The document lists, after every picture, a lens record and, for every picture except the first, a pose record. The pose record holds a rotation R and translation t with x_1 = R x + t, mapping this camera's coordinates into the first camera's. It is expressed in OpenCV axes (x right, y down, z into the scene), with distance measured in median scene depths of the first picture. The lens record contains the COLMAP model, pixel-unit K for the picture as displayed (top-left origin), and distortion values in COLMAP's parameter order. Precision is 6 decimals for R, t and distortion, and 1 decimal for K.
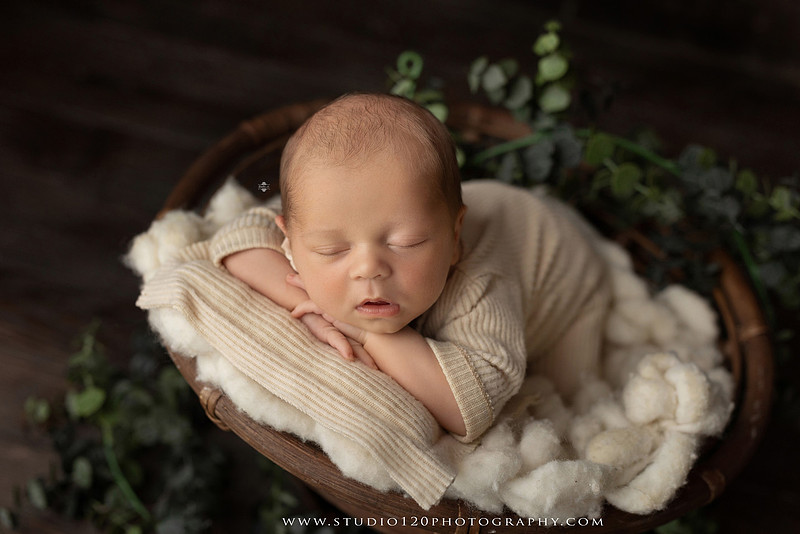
lens RADIAL K [[1184.3, 0, 396.2], [0, 1184.3, 276.6], [0, 0, 1]] dist [0.003559, -0.046887]
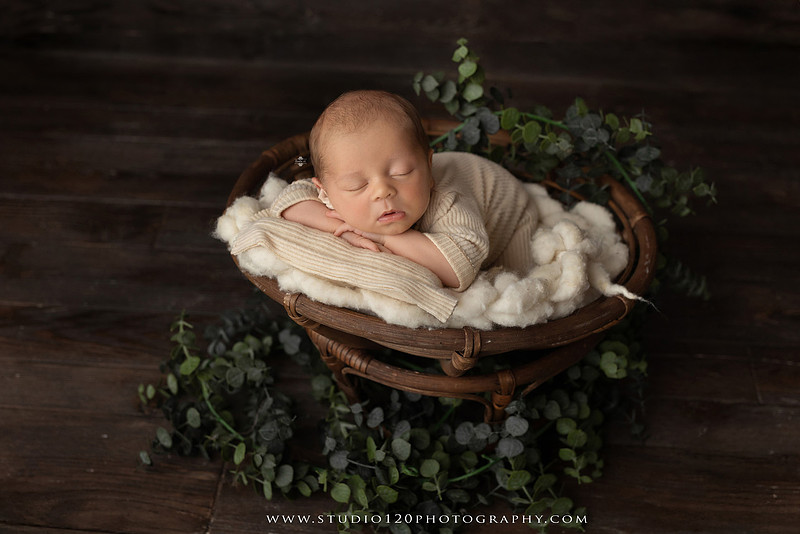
lens RADIAL K [[1184.3, 0, 396.2], [0, 1184.3, 276.6], [0, 0, 1]] dist [0.003559, -0.046887]
pose [[0.980676, -0.188246, 0.053283, -0.098508], [0.193132, 0.974982, -0.110045, 0.263003], [-0.031234, 0.118209, 0.992497, -0.516549]]
